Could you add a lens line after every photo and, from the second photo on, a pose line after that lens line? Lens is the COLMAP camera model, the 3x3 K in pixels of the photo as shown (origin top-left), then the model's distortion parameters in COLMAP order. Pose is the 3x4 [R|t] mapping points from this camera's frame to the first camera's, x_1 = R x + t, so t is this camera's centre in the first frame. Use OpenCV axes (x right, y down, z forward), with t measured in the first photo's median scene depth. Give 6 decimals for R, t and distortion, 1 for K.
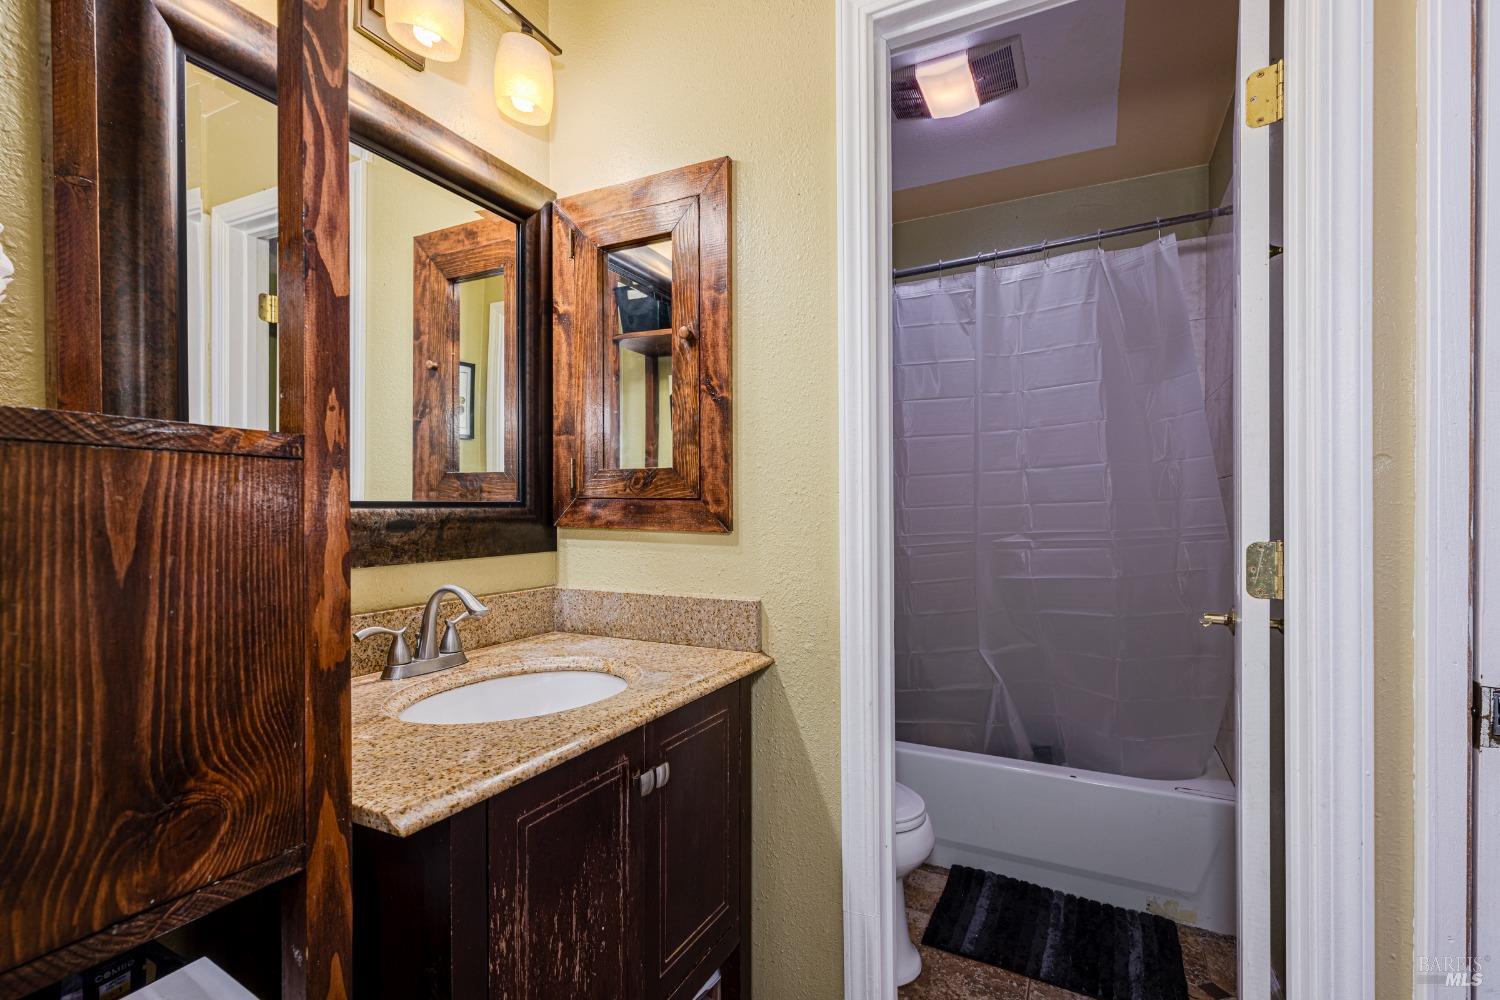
lens RADIAL K [[674.0, 0, 760.6], [0, 674.0, 507.6], [0, 0, 1]] dist [0.002117, -0.001388]
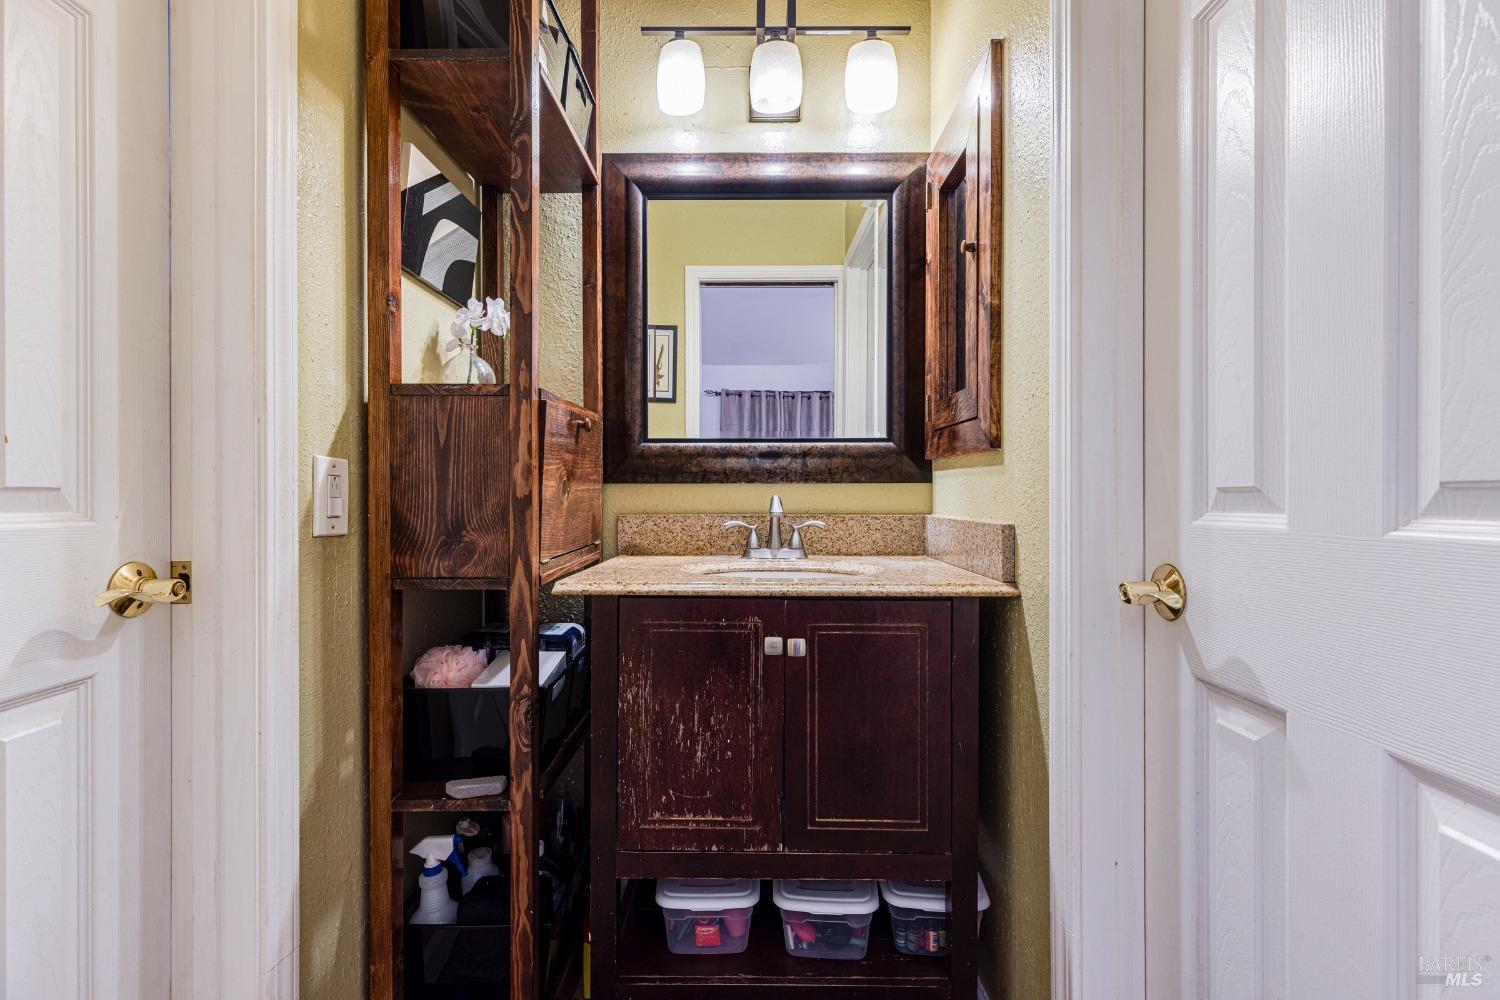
lens RADIAL K [[674.0, 0, 755.5], [0, 674.0, 492.9], [0, 0, 1]] dist [0.002117, -0.001388]
pose [[0.441848, -0.001233, -0.897089, 1.045161], [-0.000307, 0.999999, -0.001525, 0.158480], [0.897090, 0.000949, 0.441847, 0.511426]]
